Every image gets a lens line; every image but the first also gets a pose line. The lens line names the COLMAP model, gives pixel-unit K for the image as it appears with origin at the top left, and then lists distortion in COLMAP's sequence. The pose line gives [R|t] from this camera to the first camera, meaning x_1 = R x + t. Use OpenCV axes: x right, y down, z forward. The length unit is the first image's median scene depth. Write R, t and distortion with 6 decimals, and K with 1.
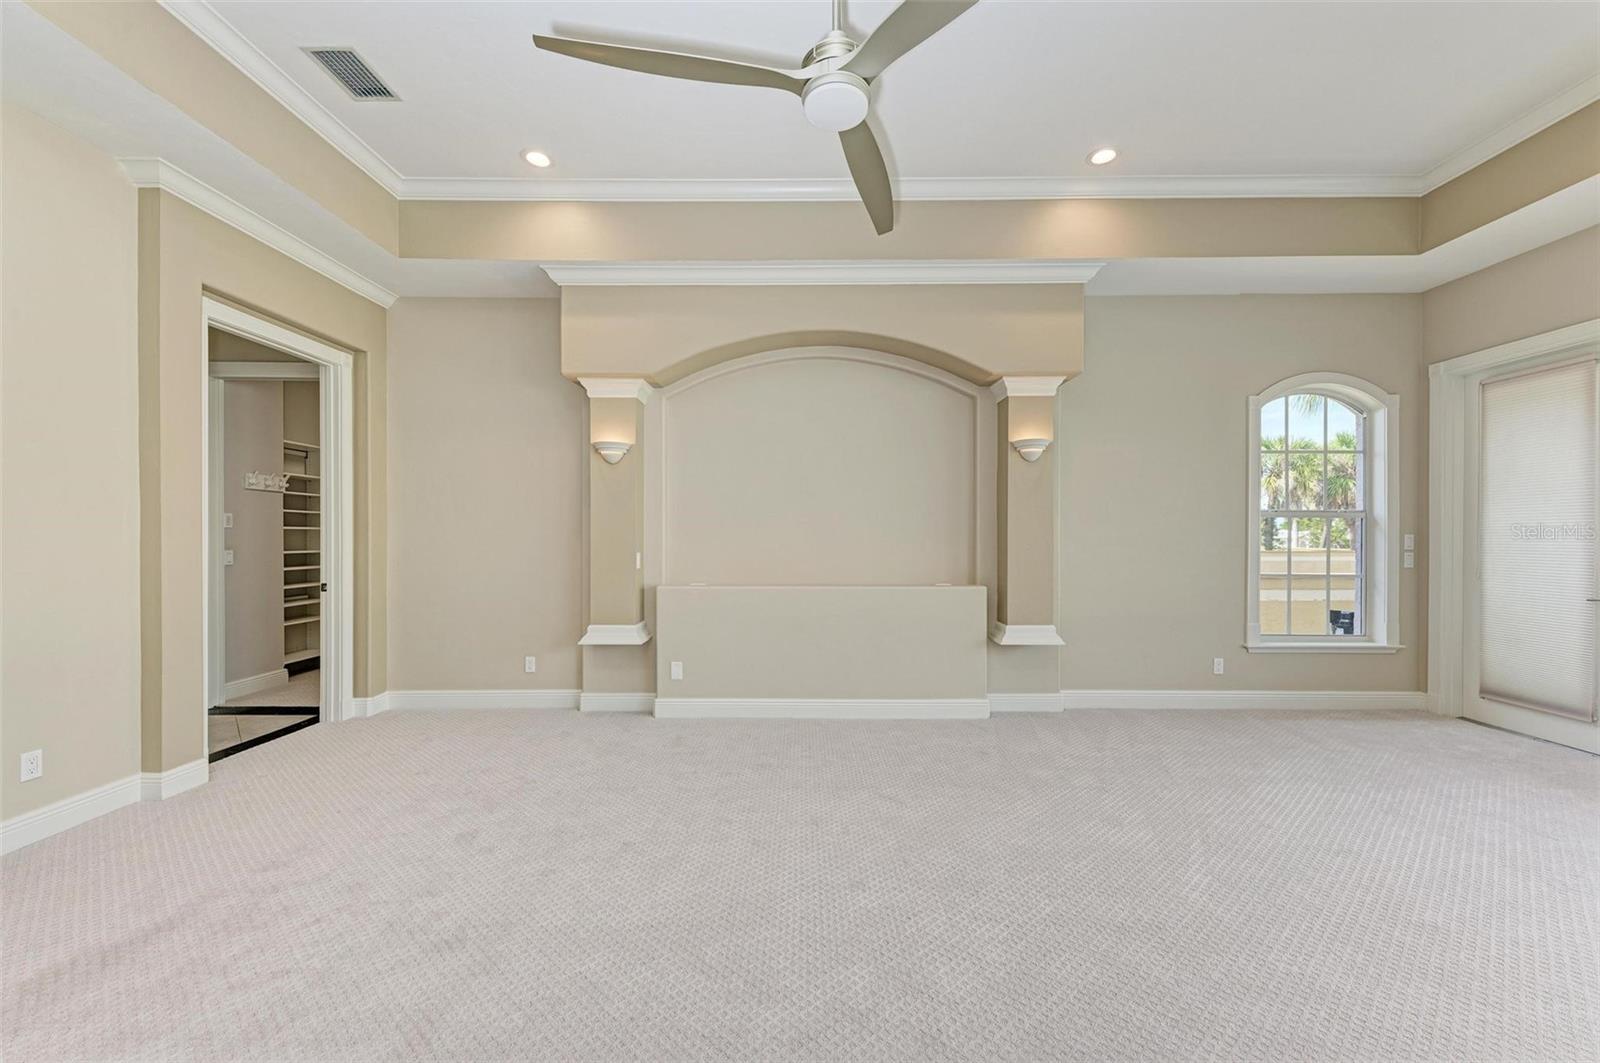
lens RADIAL K [[601.2, 0, 799.0], [0, 601.2, 538.5], [0, 0, 1]] dist [0.005842, -0.000094]
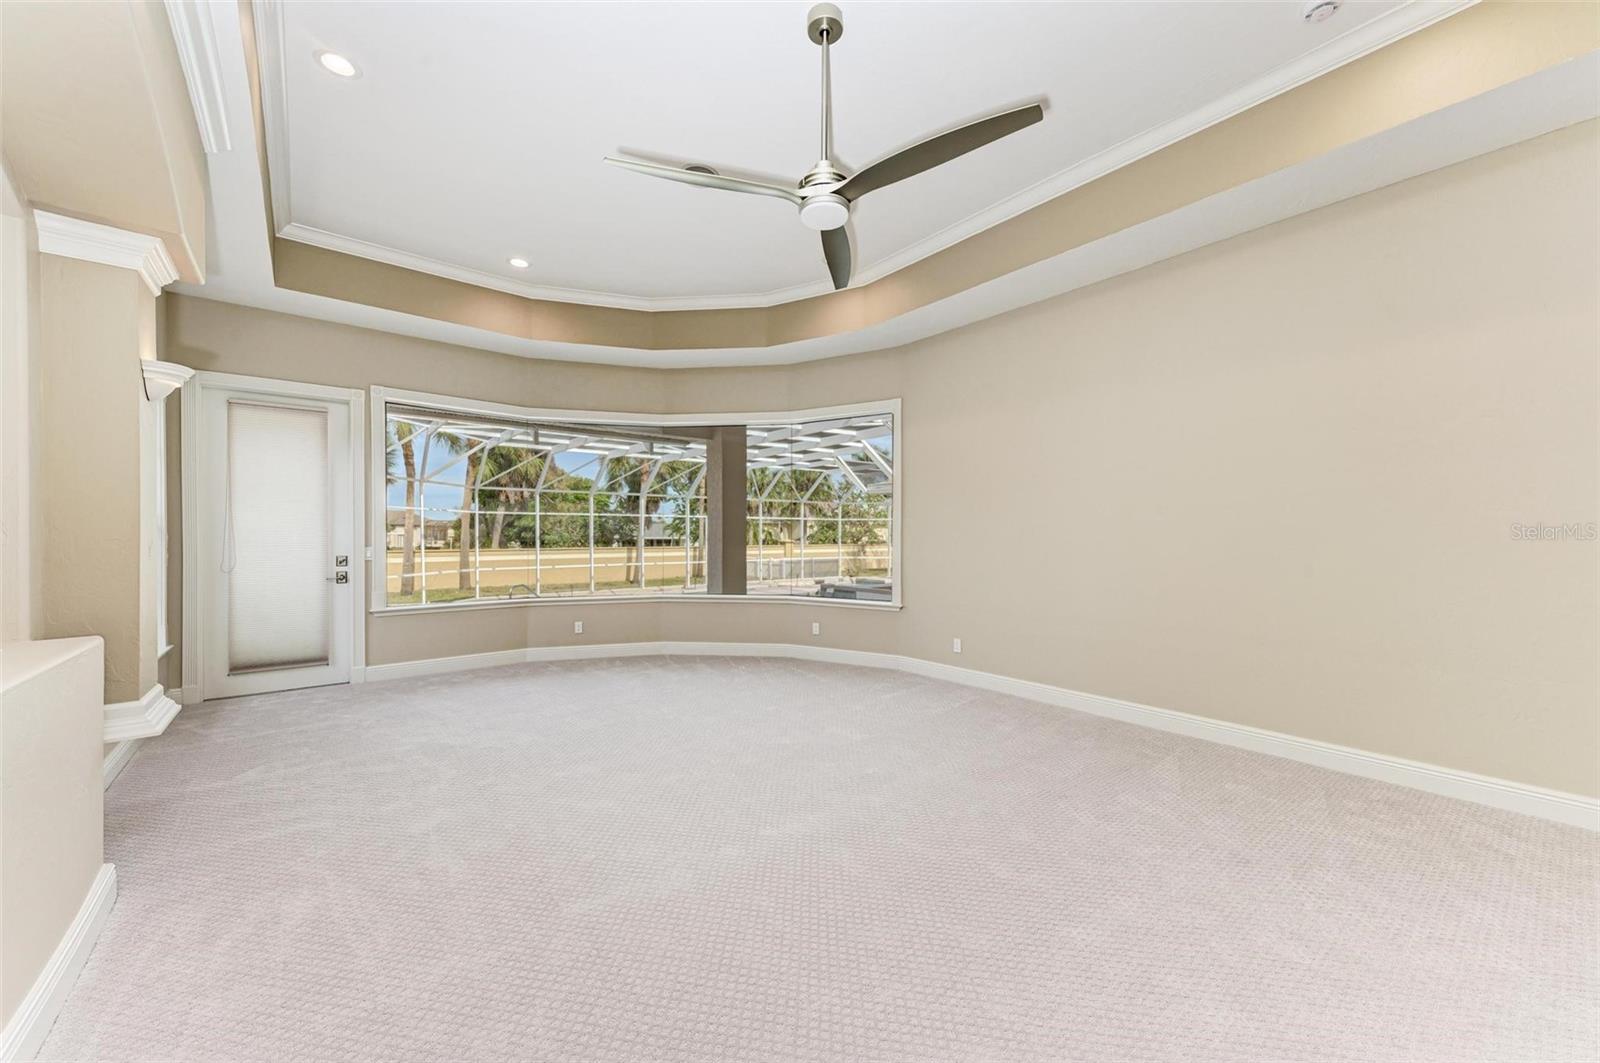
lens RADIAL K [[601.2, 0, 799.0], [0, 601.2, 538.5], [0, 0, 1]] dist [0.005842, -0.000094]
pose [[-0.632980, -0.004002, 0.774157, -0.431091], [0.002826, 0.999968, 0.007480, -0.002108], [-0.774163, 0.006923, -0.632949, 0.855041]]
